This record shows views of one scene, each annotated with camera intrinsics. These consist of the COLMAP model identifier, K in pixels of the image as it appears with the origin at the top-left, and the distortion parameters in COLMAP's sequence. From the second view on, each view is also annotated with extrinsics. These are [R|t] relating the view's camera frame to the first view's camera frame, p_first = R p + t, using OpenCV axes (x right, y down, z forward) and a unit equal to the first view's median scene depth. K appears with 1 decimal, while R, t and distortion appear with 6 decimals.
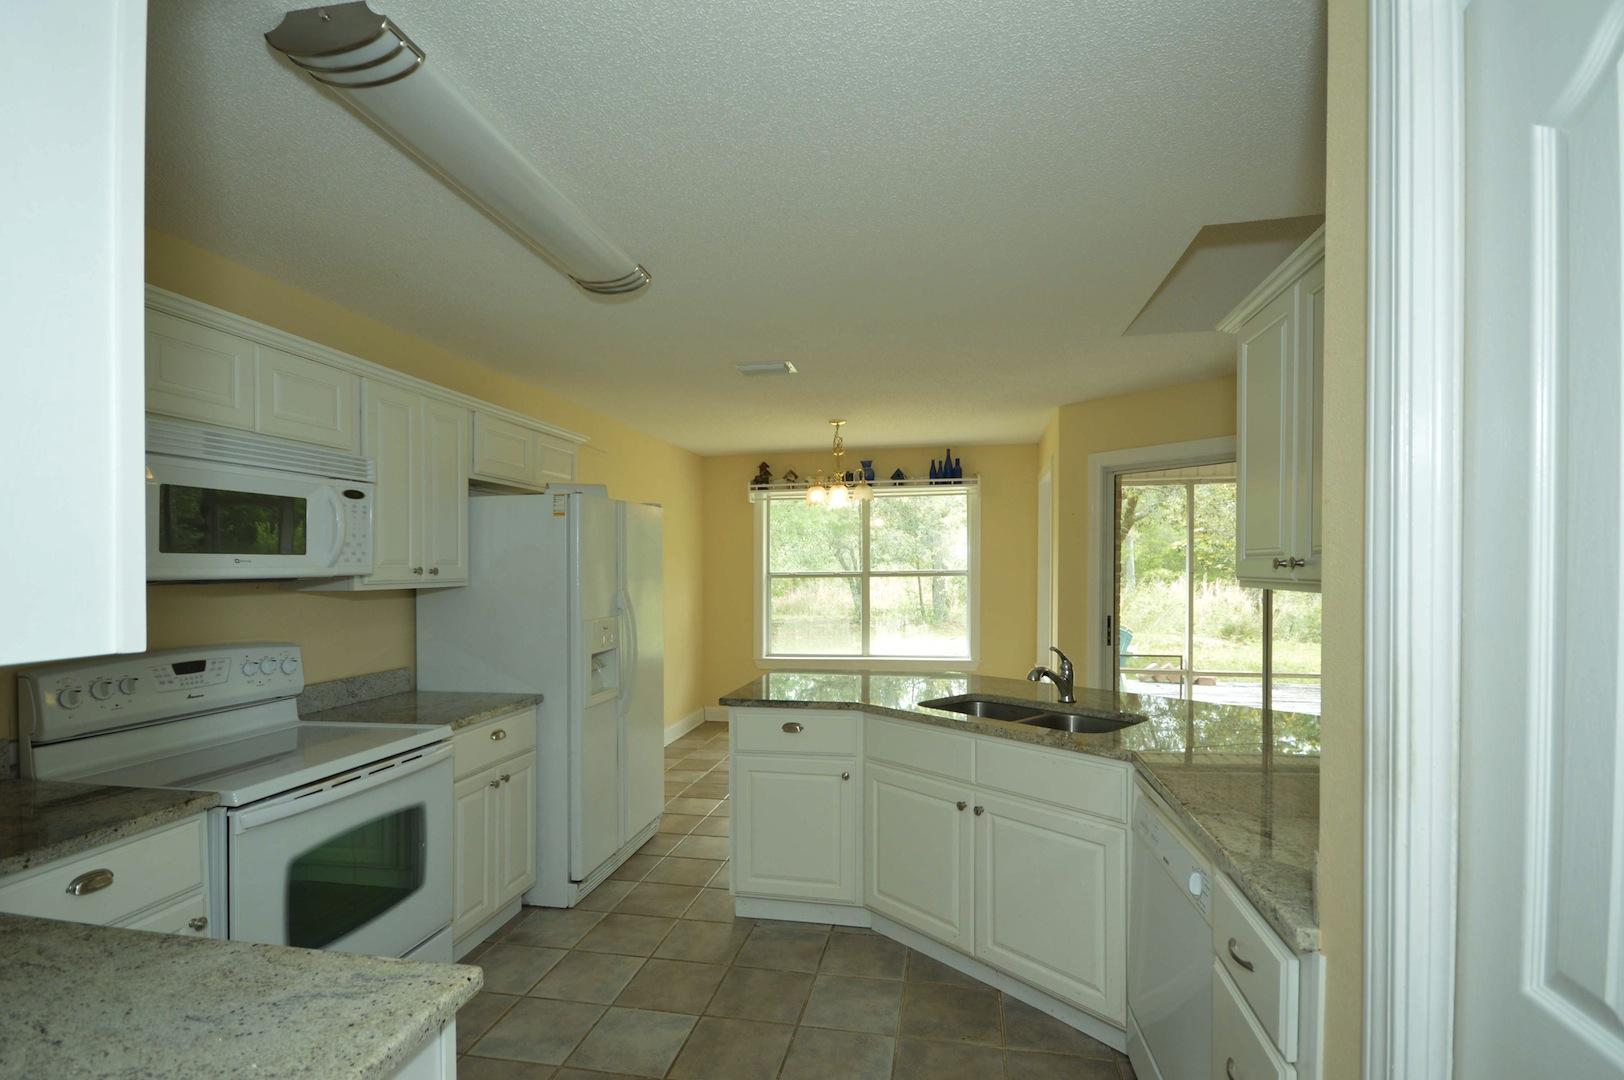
lens RADIAL K [[743.9, 0, 811.2], [0, 743.9, 571.3], [0, 0, 1]] dist [0.001237, 0.000110]
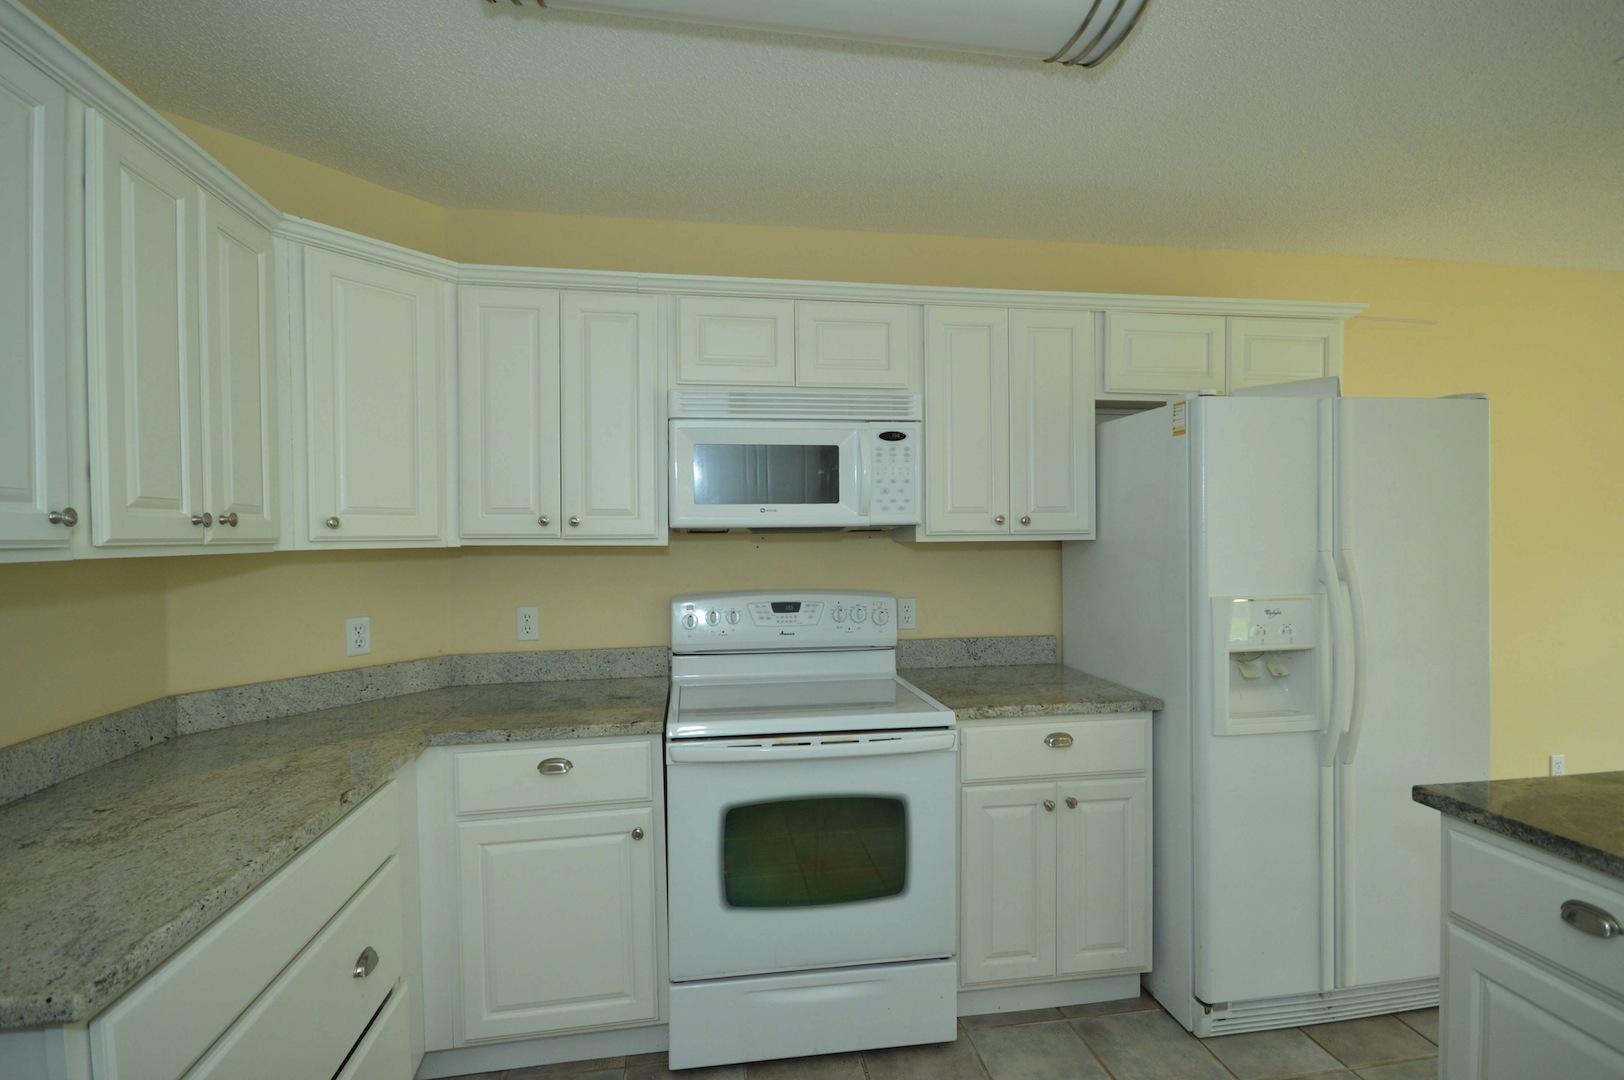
lens RADIAL K [[771.9, 0, 816.7], [0, 771.9, 537.0], [0, 0, 1]] dist [0.002758, 0.000336]
pose [[0.351155, 0.007214, -0.936290, 0.191006], [0.000816, 0.999968, 0.008011, 0.010240], [0.936317, -0.003577, 0.351138, 0.457519]]
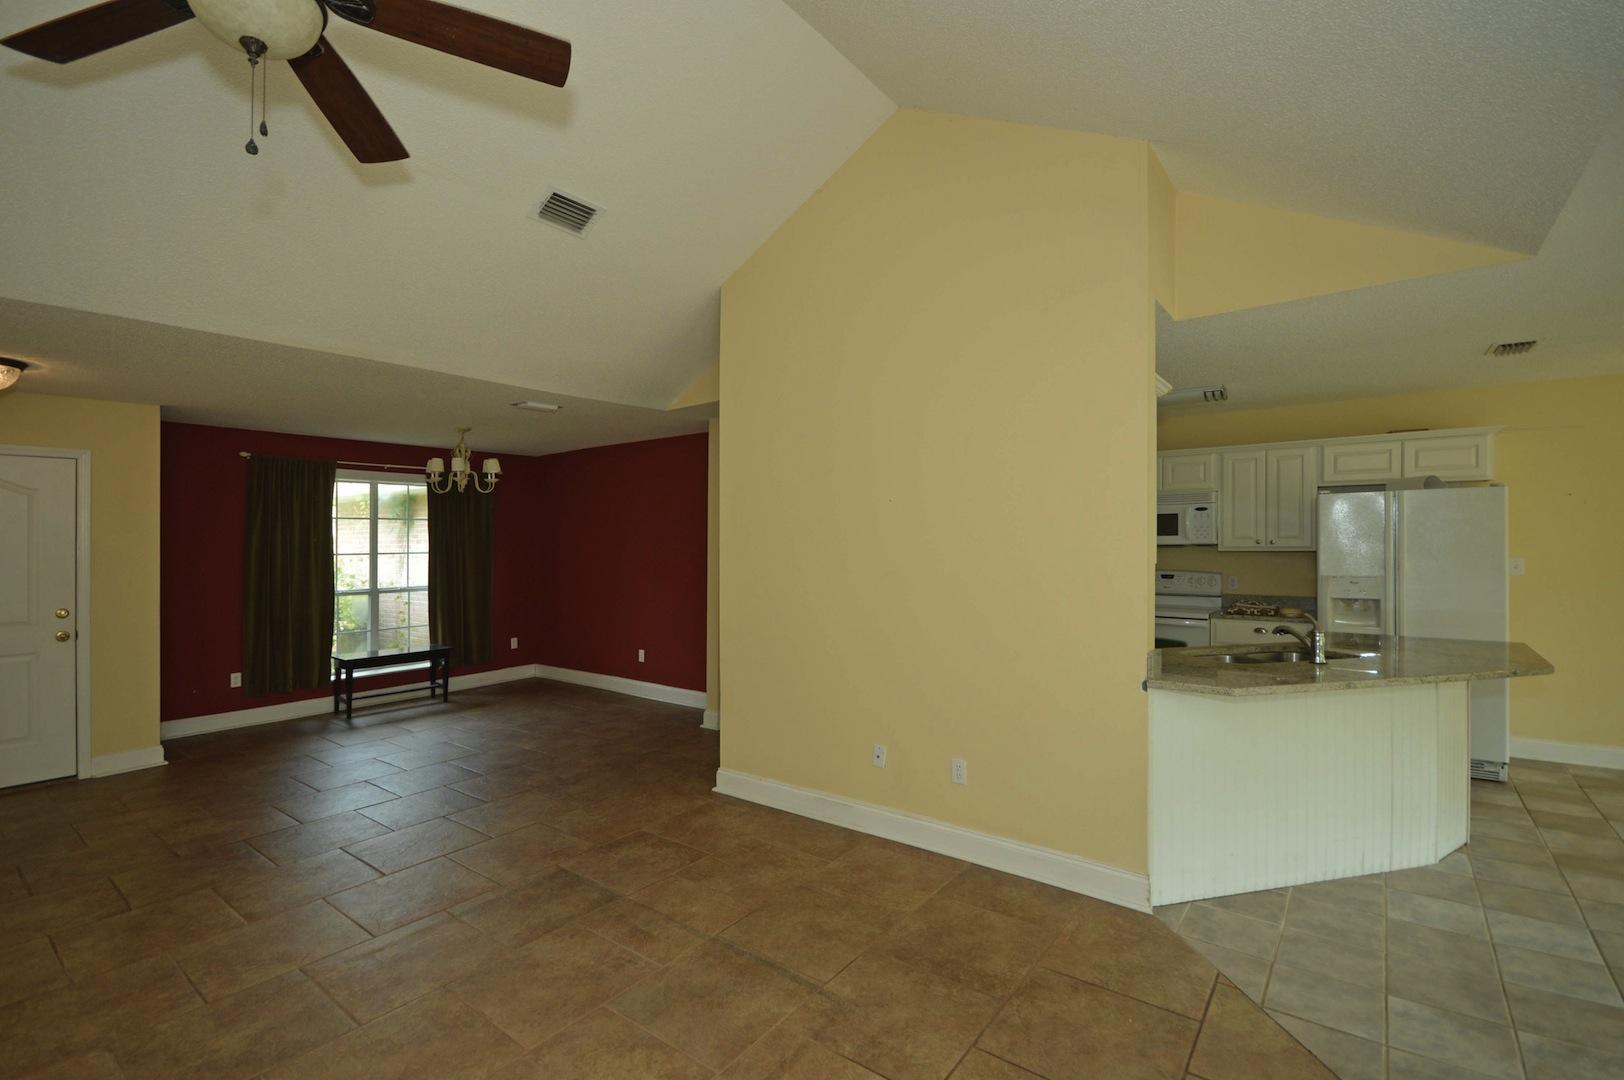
lens RADIAL K [[720.9, 0, 792.1], [0, 720.9, 539.4], [0, 0, 1]] dist [0.016619, -0.012861]
pose [[-0.448863, 0.008063, -0.893564, 1.566410], [0.002697, 0.999967, 0.007668, -0.023232], [0.893597, 0.001032, -0.448870, 0.689989]]
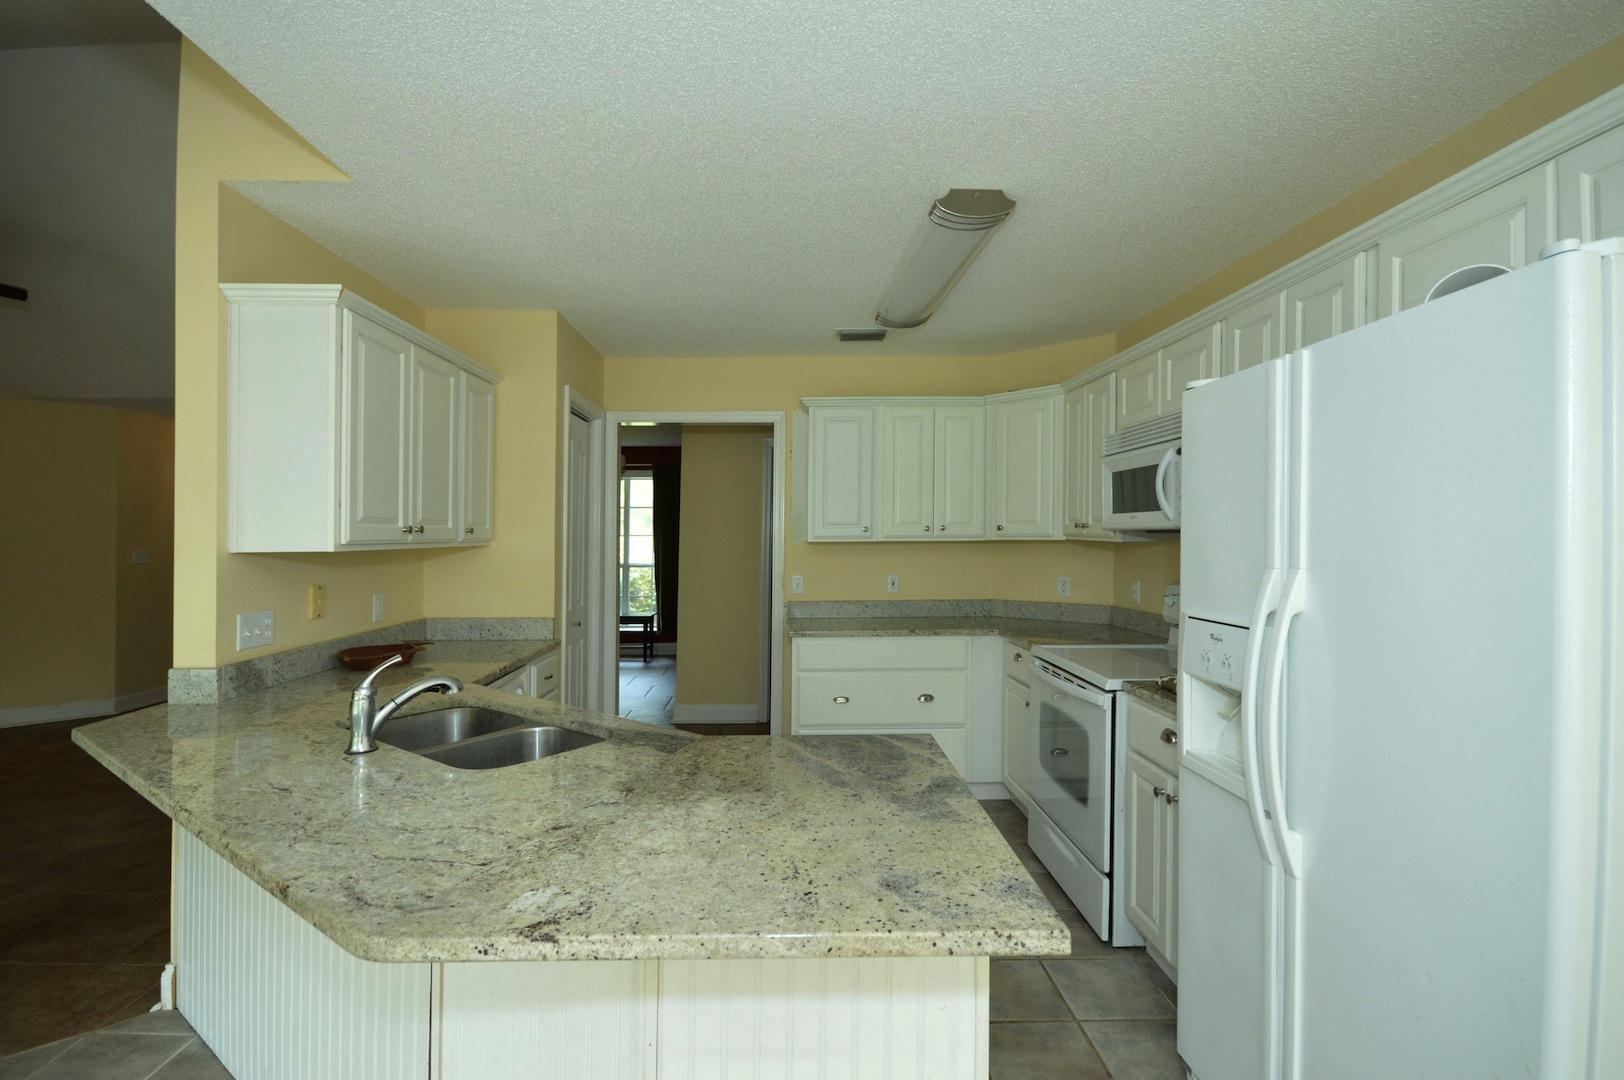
lens RADIAL K [[723.0, 0, 778.0], [0, 723.0, 545.2], [0, 0, 1]] dist [0.014860, -0.015993]
pose [[-0.975223, 0.014847, -0.220723, 0.130272], [0.009241, 0.999609, 0.026409, -0.002685], [0.221029, 0.023715, -0.974979, 1.477849]]
